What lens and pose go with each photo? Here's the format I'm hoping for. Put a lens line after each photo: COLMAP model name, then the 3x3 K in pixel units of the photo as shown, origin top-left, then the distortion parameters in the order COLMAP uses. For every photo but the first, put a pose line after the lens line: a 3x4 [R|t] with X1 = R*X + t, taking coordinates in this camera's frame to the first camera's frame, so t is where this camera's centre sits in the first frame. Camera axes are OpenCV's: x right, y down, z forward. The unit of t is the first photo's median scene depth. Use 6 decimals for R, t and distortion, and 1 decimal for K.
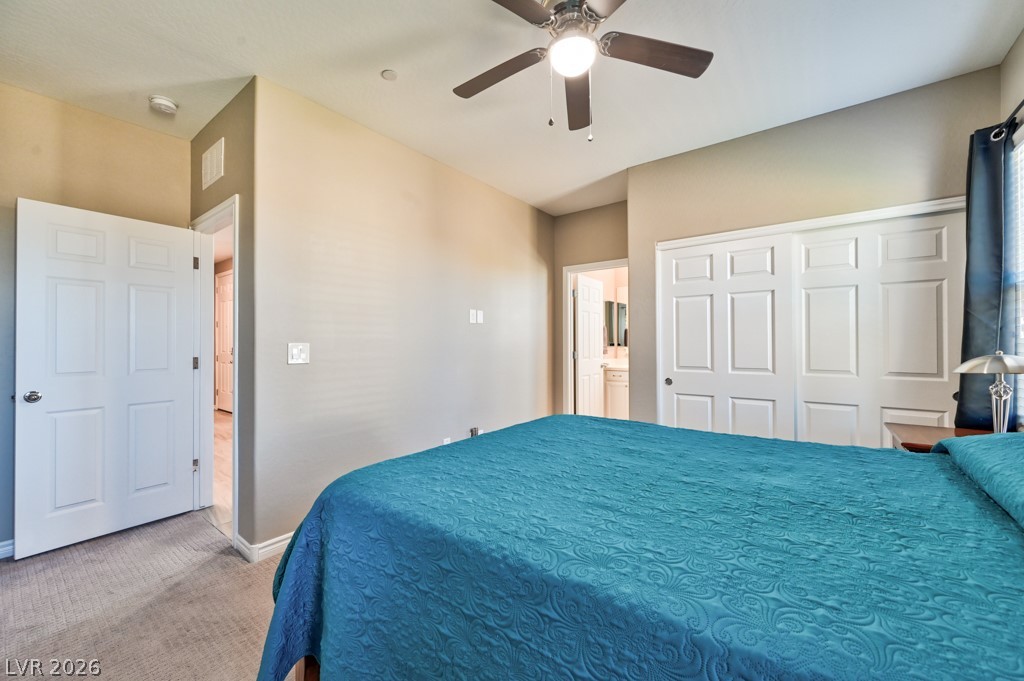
lens RADIAL K [[402.3, 0, 516.1], [0, 402.3, 339.6], [0, 0, 1]] dist [-0.000942, -0.000549]
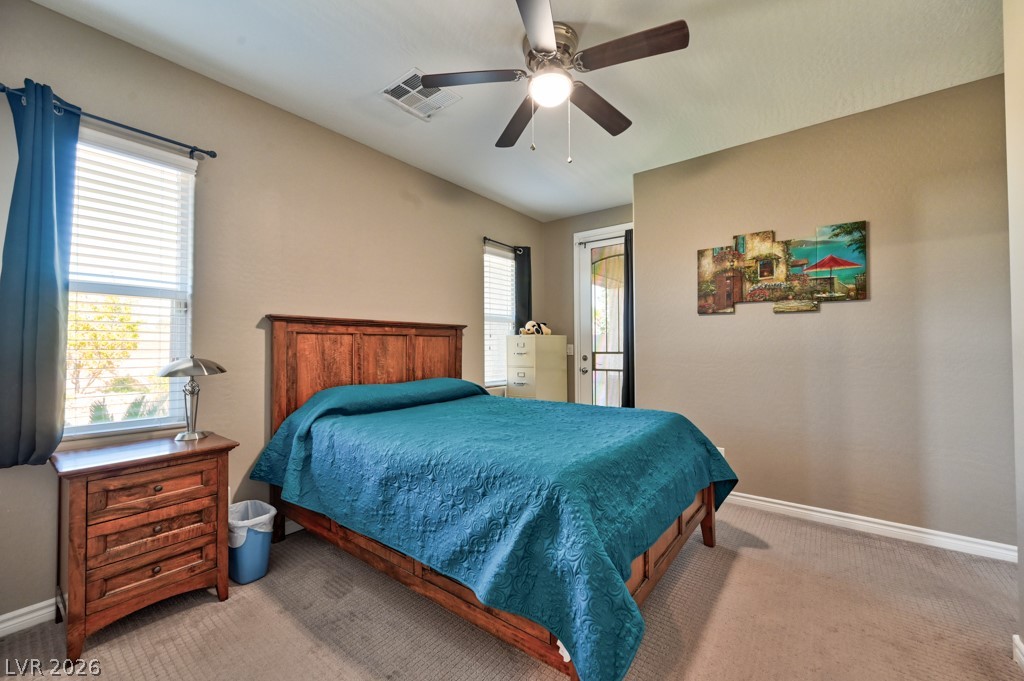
lens RADIAL K [[402.3, 0, 516.1], [0, 402.3, 339.6], [0, 0, 1]] dist [-0.000942, -0.000549]
pose [[-0.999965, 0.007641, 0.003385, 0.152449], [0.007556, 0.999672, -0.024465, 0.012939], [-0.003571, -0.024439, -0.999695, 1.321410]]
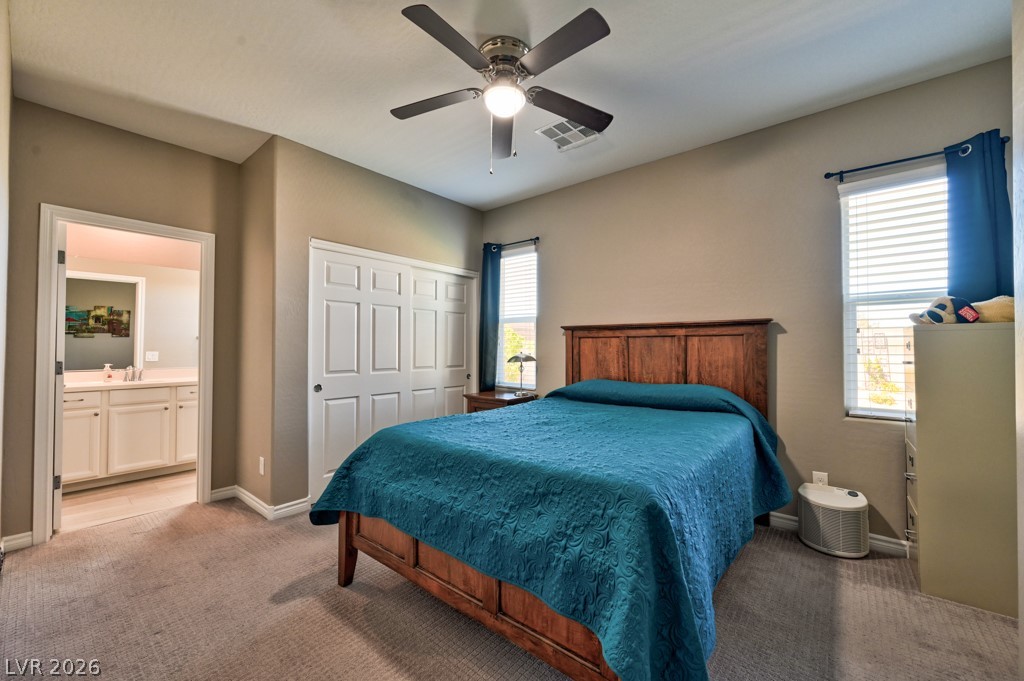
lens RADIAL K [[402.3, 0, 516.1], [0, 402.3, 339.6], [0, 0, 1]] dist [-0.000942, -0.000549]
pose [[0.036954, 0.023188, 0.999048, -0.631766], [-0.008353, 0.999703, -0.022894, 0.008872], [-0.999282, -0.007499, 0.037137, 0.575493]]
